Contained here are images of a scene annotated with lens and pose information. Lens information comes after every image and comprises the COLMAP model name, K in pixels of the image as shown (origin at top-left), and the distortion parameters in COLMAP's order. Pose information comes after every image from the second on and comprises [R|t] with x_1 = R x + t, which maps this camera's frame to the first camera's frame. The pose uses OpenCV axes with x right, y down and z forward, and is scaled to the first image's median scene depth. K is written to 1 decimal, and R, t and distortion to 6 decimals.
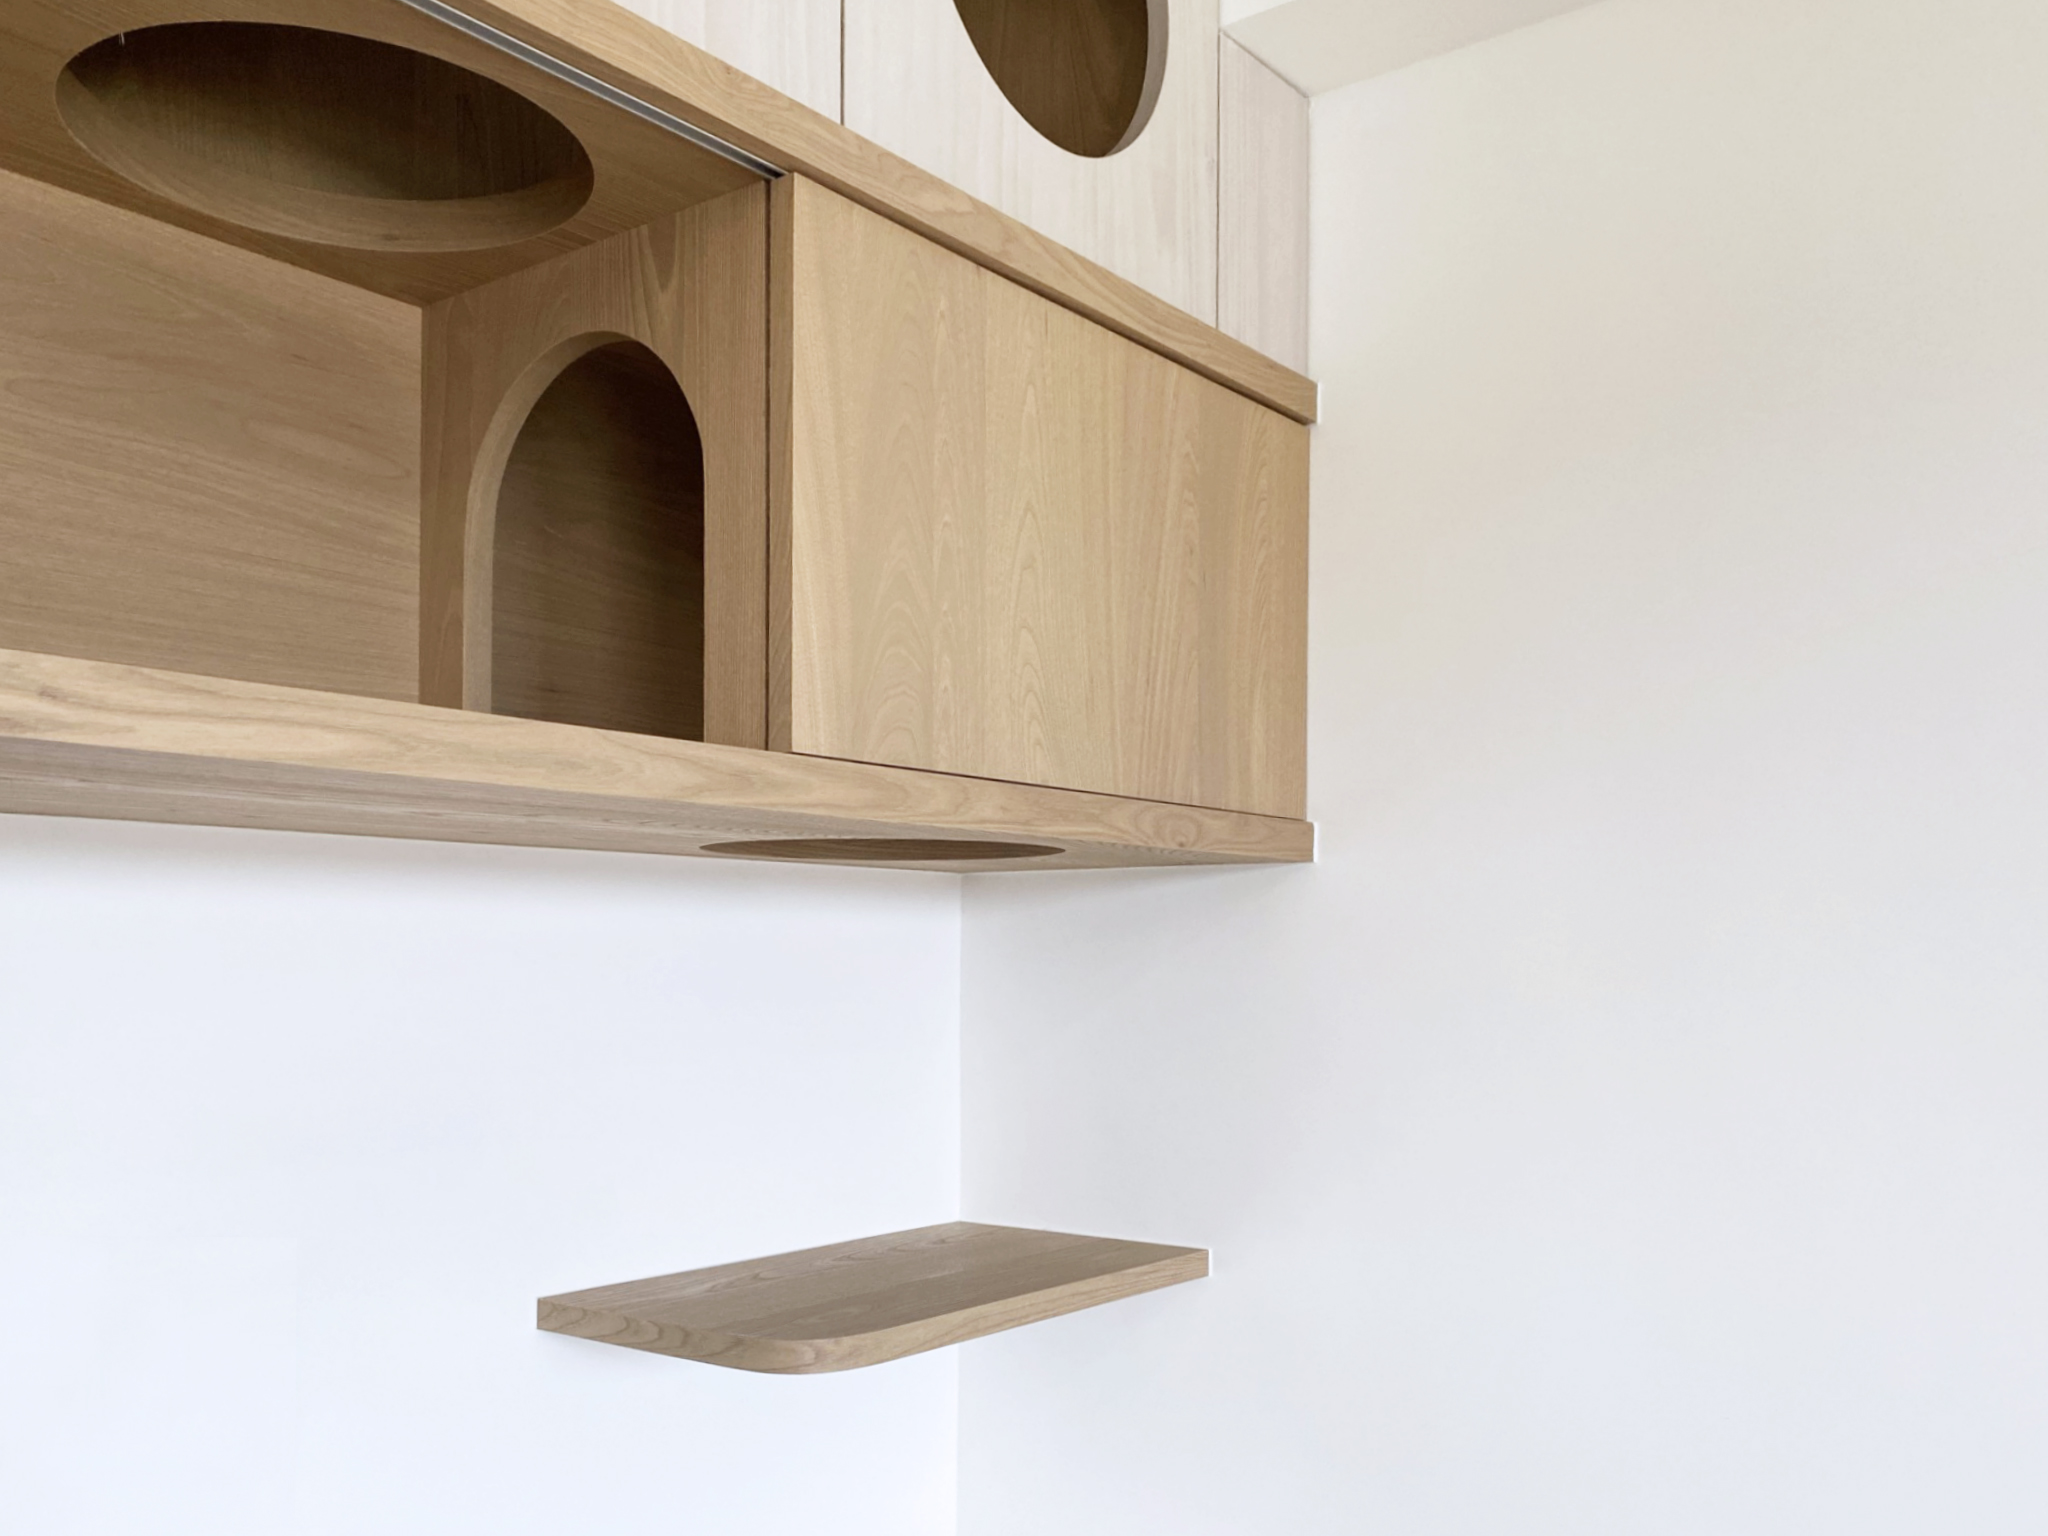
lens RADIAL K [[1692.2, 0, 1023.9], [0, 1692.2, 975.0], [0, 0, 1]] dist [-0.004418, -0.011203]
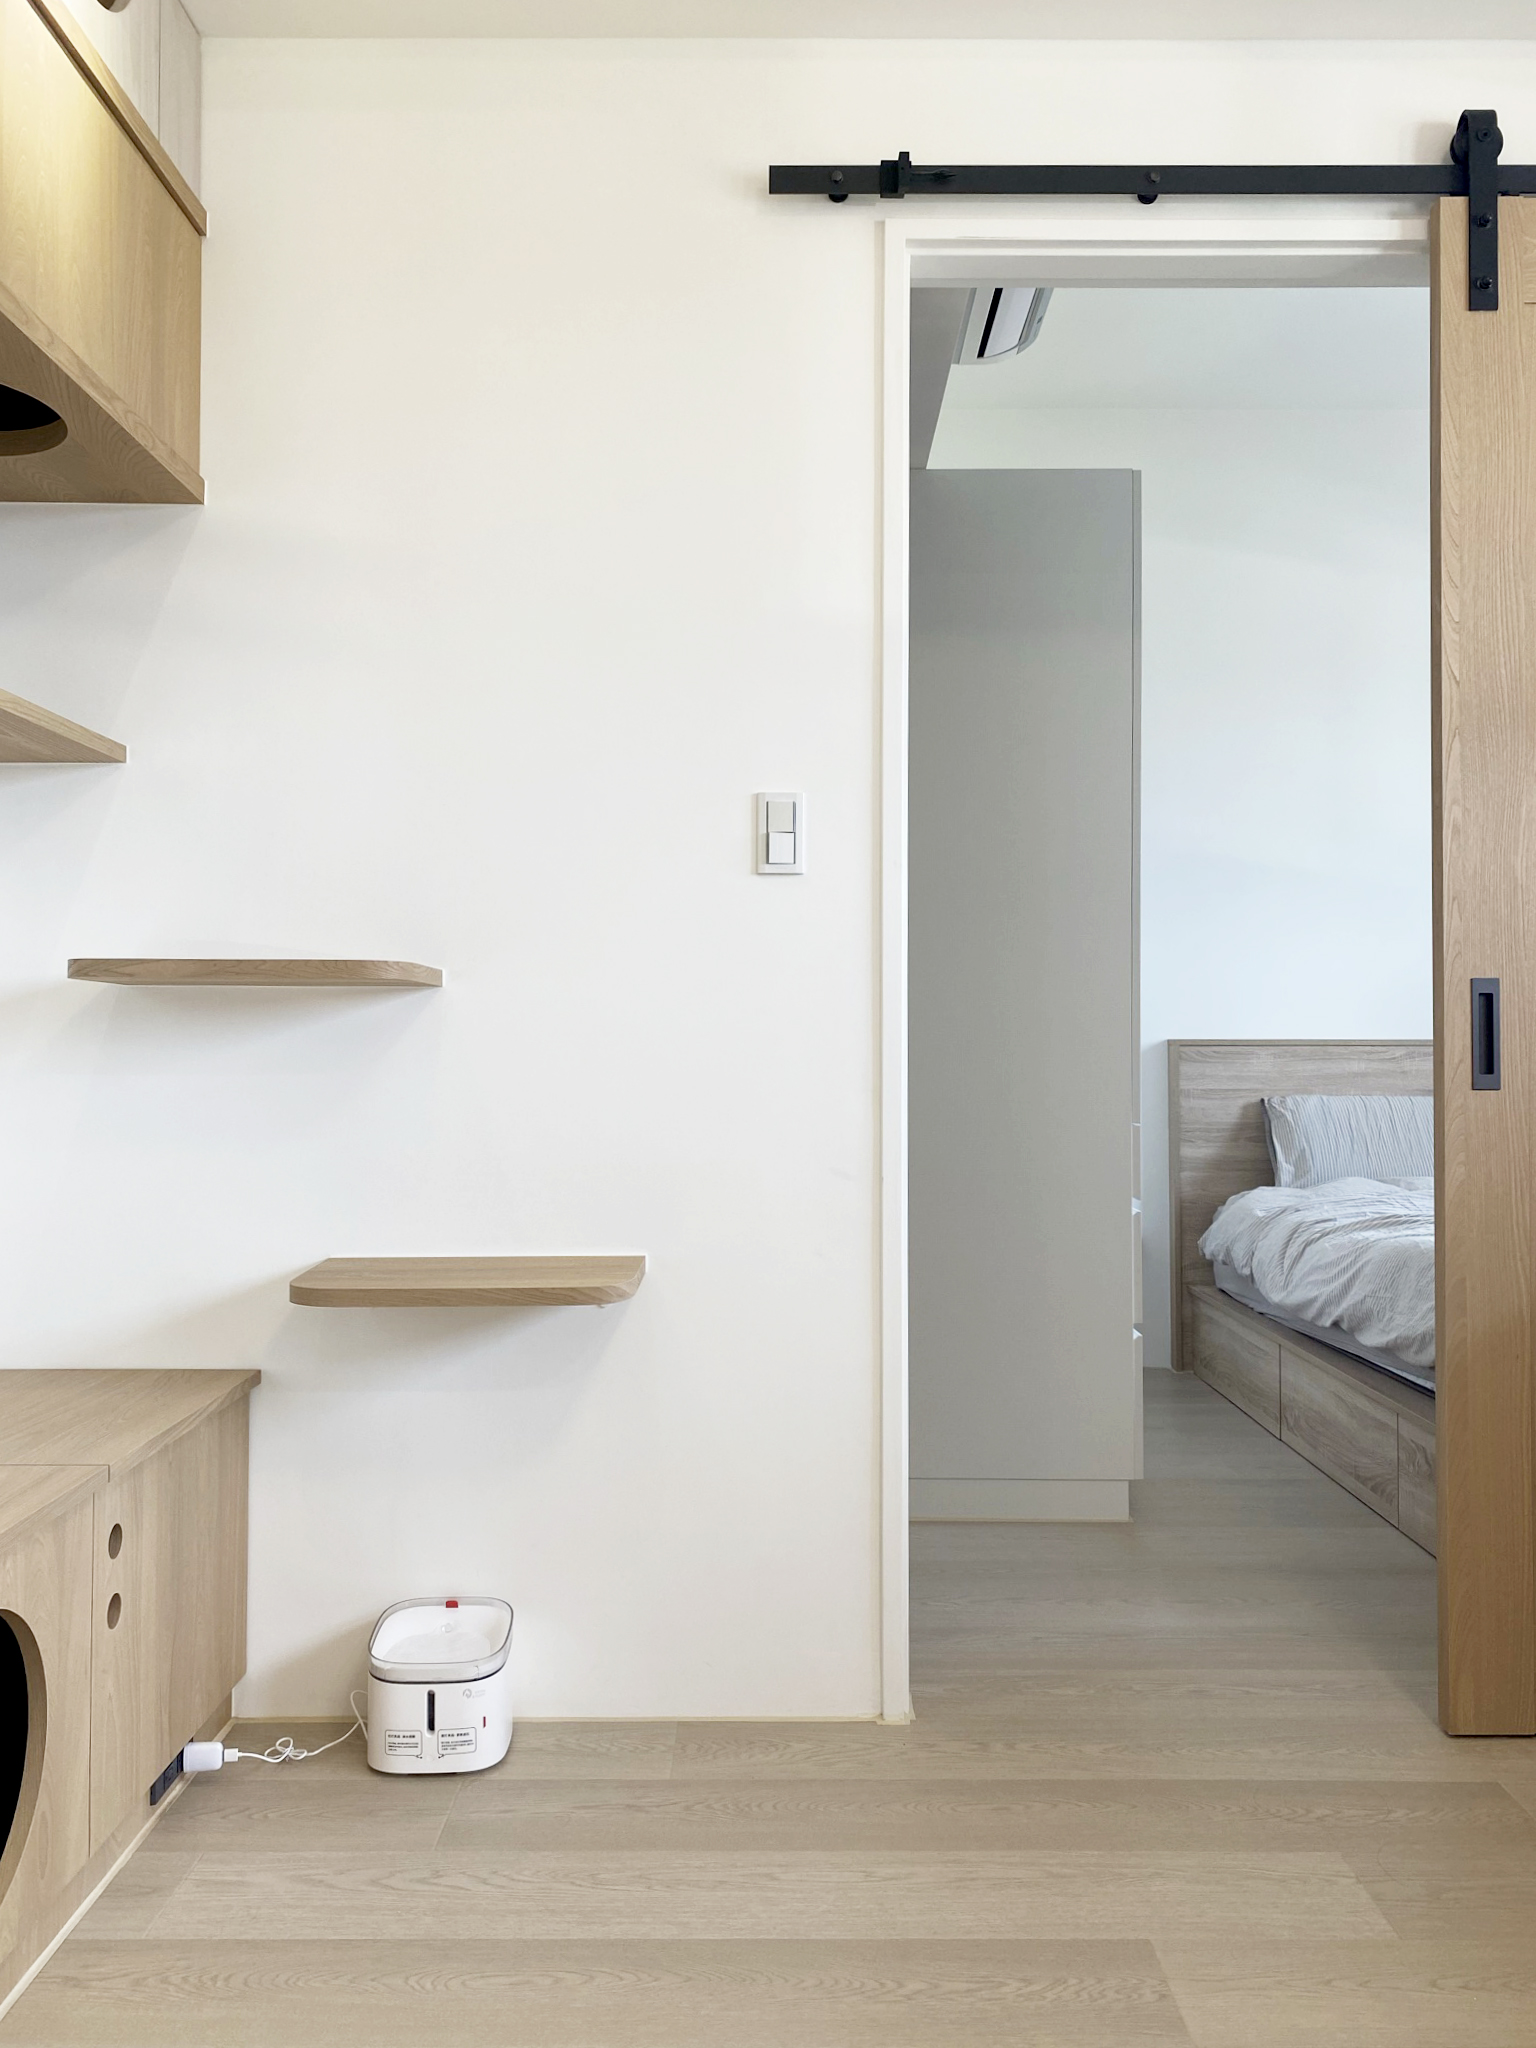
lens RADIAL K [[1591.4, 0, 767.1], [0, 1591.4, 1019.7], [0, 0, 1]] dist [0.002755, 0.002949]
pose [[0.785267, 0.006775, 0.619120, -0.457044], [0.007079, 0.999777, -0.019918, 0.614578], [-0.619117, 0.020024, 0.785044, -0.713570]]
